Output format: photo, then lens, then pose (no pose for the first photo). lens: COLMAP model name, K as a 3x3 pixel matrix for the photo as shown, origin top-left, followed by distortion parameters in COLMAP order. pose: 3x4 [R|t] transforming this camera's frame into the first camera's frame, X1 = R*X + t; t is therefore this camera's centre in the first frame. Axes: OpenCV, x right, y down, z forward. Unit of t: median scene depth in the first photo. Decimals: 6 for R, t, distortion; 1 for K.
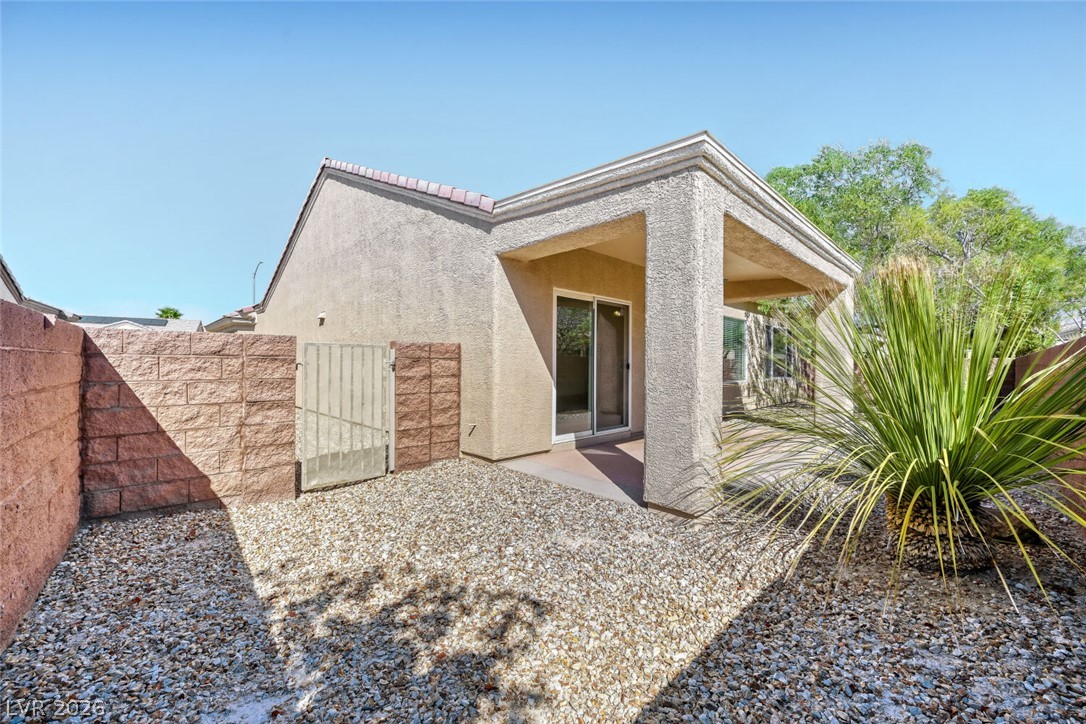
lens RADIAL K [[423.3, 0, 544.8], [0, 423.3, 361.3], [0, 0, 1]] dist [0.000116, -0.000083]
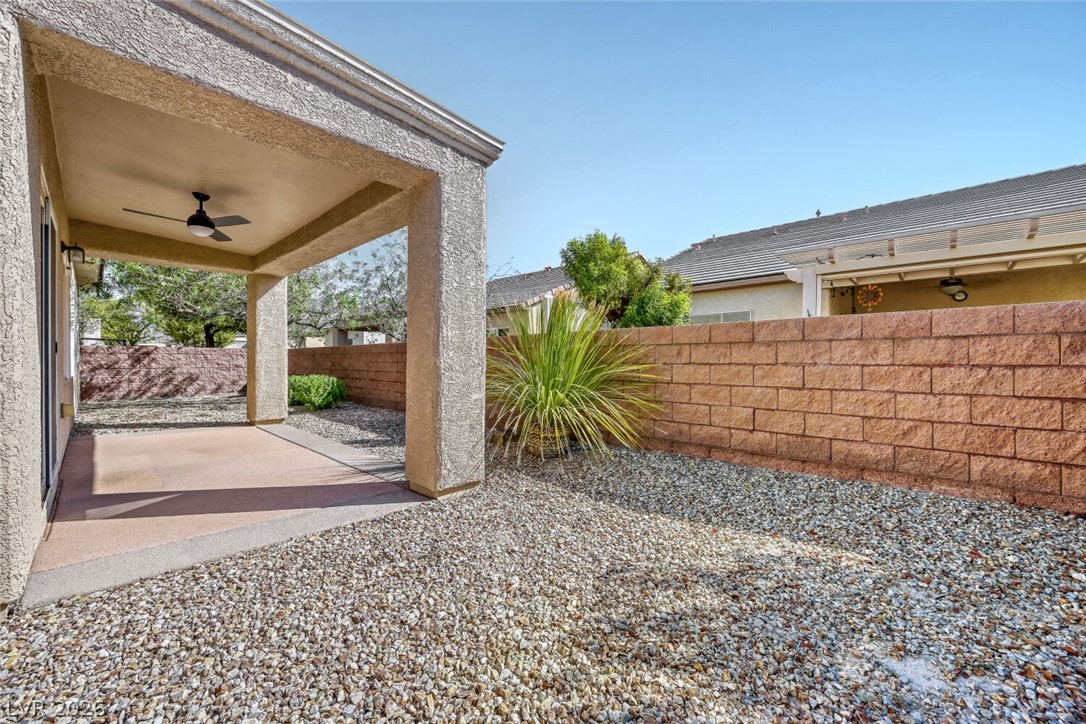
lens RADIAL K [[423.3, 0, 544.8], [0, 423.3, 361.3], [0, 0, 1]] dist [0.000116, -0.000083]
pose [[-0.048762, -0.014658, 0.998703, -0.696606], [-0.009155, 0.999857, 0.014228, 0.032954], [-0.998768, -0.008449, -0.048889, 0.820928]]
